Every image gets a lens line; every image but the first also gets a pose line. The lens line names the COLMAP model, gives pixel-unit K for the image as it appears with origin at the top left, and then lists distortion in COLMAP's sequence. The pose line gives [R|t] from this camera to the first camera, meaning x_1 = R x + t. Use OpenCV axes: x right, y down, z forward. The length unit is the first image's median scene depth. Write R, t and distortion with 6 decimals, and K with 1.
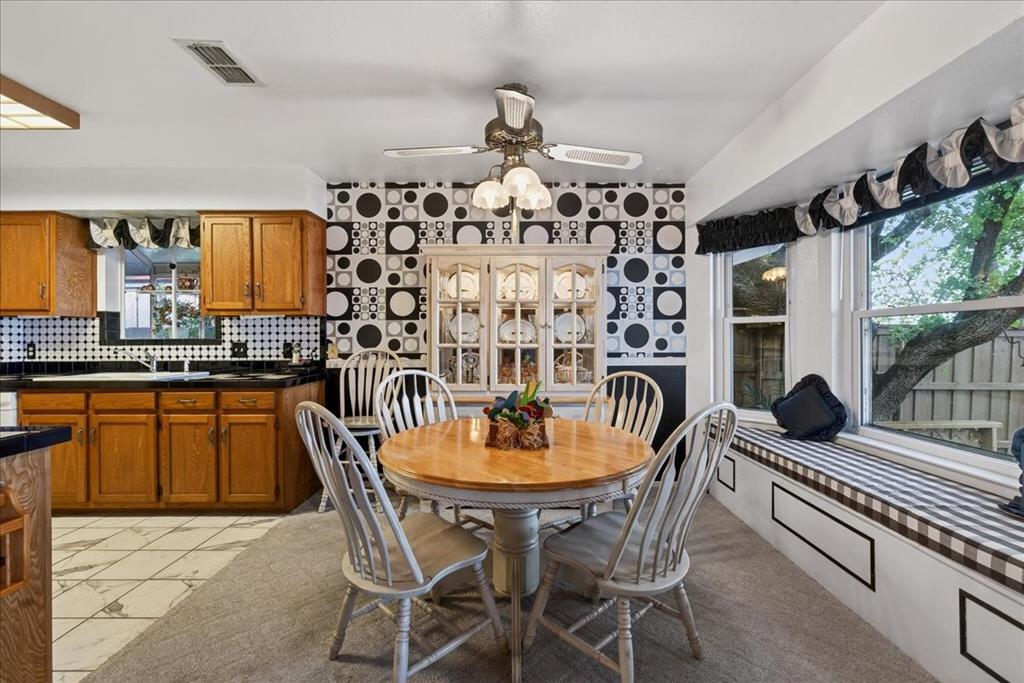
lens RADIAL K [[457.3, 0, 518.9], [0, 457.3, 336.8], [0, 0, 1]] dist [-0.004709, 0.001736]
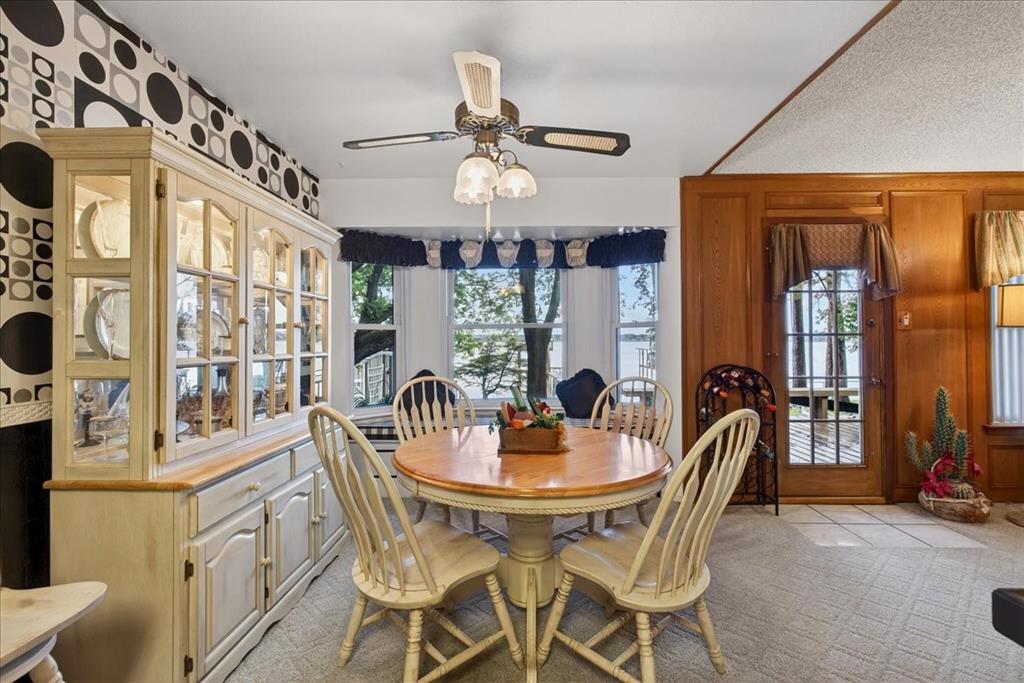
lens RADIAL K [[457.3, 0, 513.3], [0, 457.3, 343.7], [0, 0, 1]] dist [-0.004709, 0.001736]
pose [[0.030913, -0.007926, 0.999491, -0.678429], [0.006340, 0.999950, 0.007733, -0.002733], [-0.999502, 0.006097, 0.030961, 0.691389]]
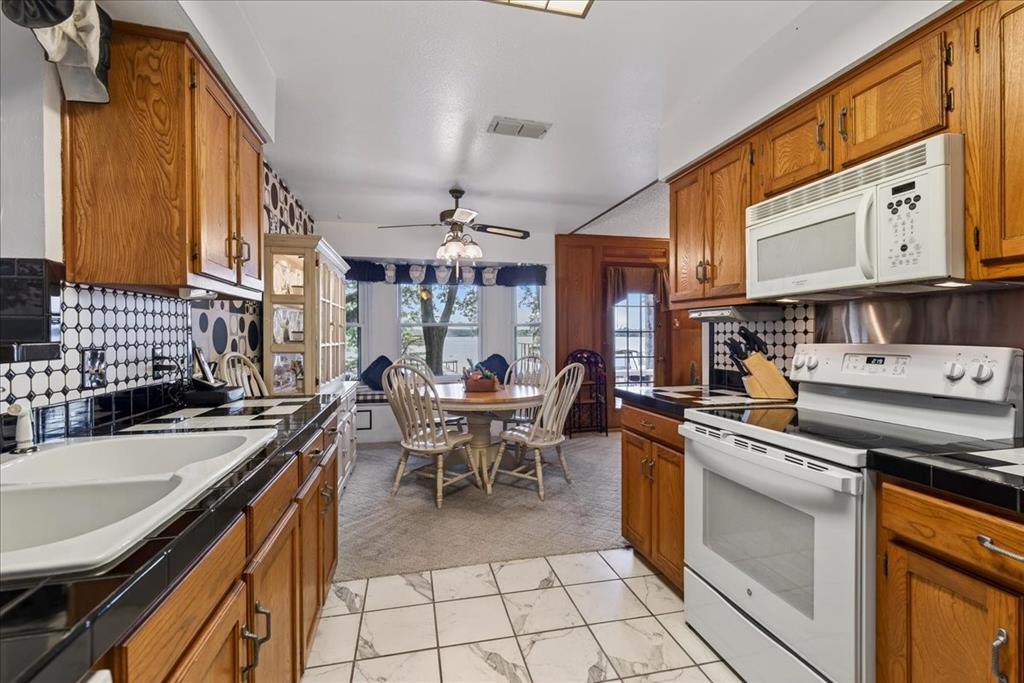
lens RADIAL K [[457.3, 0, 518.0], [0, 457.3, 339.0], [0, 0, 1]] dist [-0.004709, 0.001736]
pose [[-0.228199, -0.008096, 0.973581, -1.289525], [0.002469, 0.999957, 0.008893, 0.000096], [-0.973611, 0.004433, -0.228170, 0.876214]]
